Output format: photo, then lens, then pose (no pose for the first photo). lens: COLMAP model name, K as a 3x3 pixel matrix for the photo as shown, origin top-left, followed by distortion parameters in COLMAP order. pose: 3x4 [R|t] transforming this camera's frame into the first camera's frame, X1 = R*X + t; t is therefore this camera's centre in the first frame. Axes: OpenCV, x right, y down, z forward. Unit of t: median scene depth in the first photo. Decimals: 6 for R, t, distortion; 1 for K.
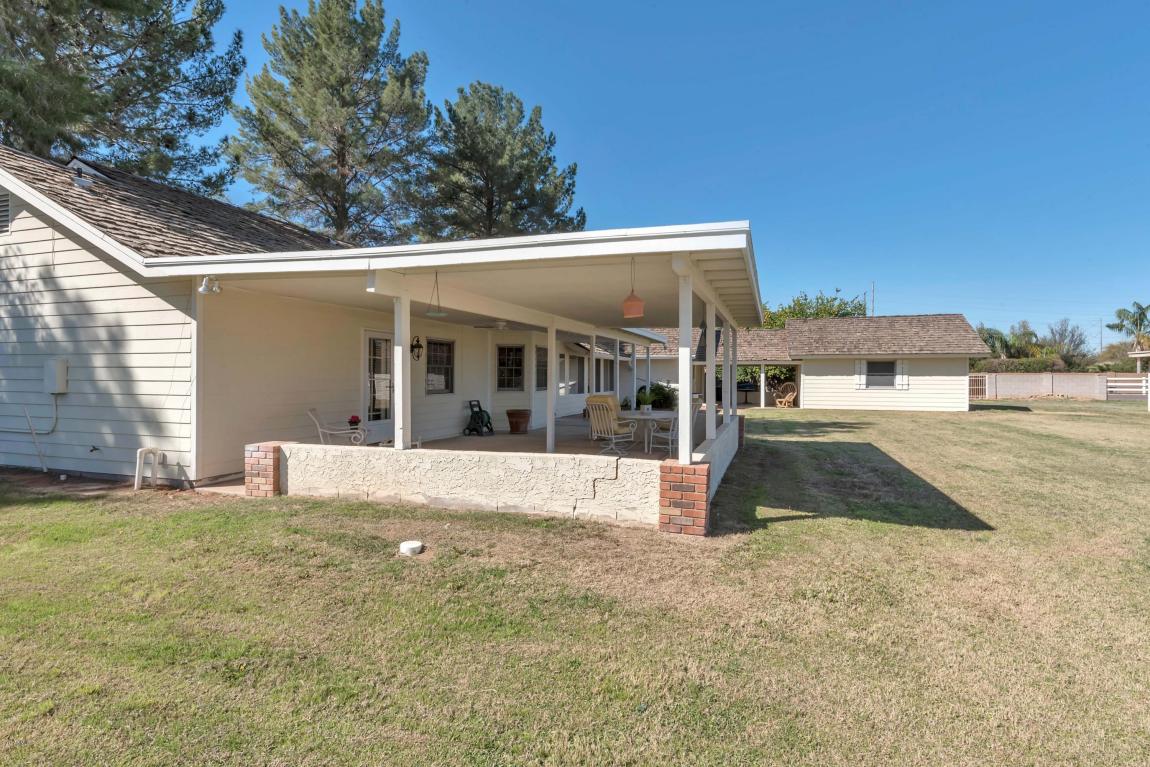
lens RADIAL K [[588.2, 0, 570.1], [0, 588.2, 370.3], [0, 0, 1]] dist [0.030398, 0.000022]
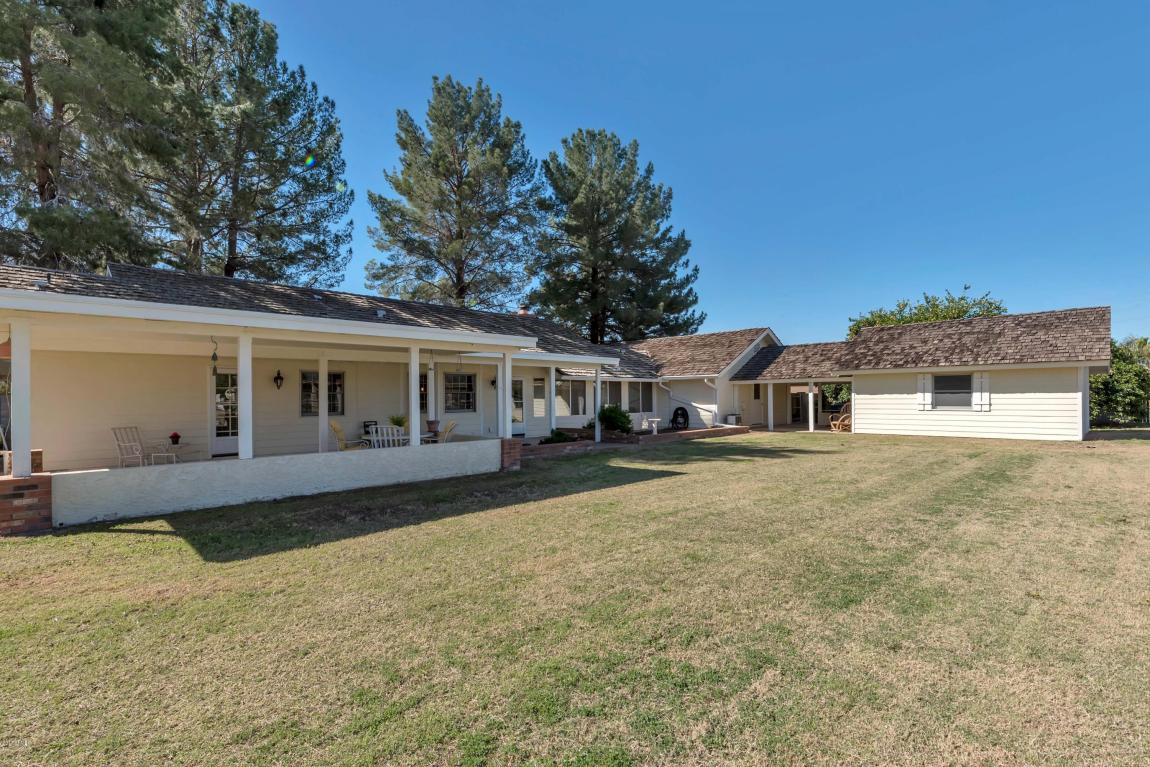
lens RADIAL K [[557.0, 0, 565.1], [0, 557.0, 387.4], [0, 0, 1]] dist [0.028064, 0.000030]
pose [[0.898977, -0.019545, -0.437559, 0.385444], [0.016470, 0.999806, -0.010821, 0.000628], [0.437686, 0.002521, 0.899124, 0.091119]]
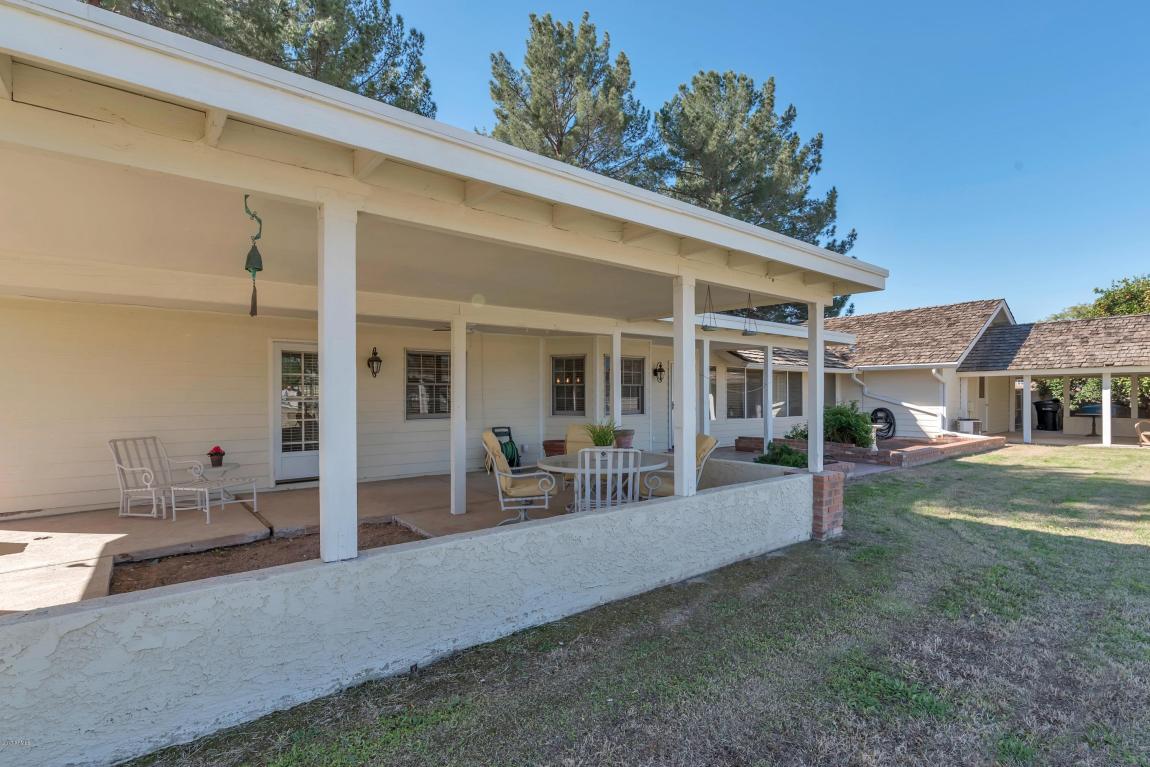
lens RADIAL K [[557.0, 0, 565.1], [0, 557.0, 387.4], [0, 0, 1]] dist [0.028064, 0.000030]
pose [[0.849158, -0.013862, -0.527958, 0.172247], [0.011581, 0.999904, -0.007626, 0.002393], [0.528013, 0.000361, 0.849236, 0.232585]]
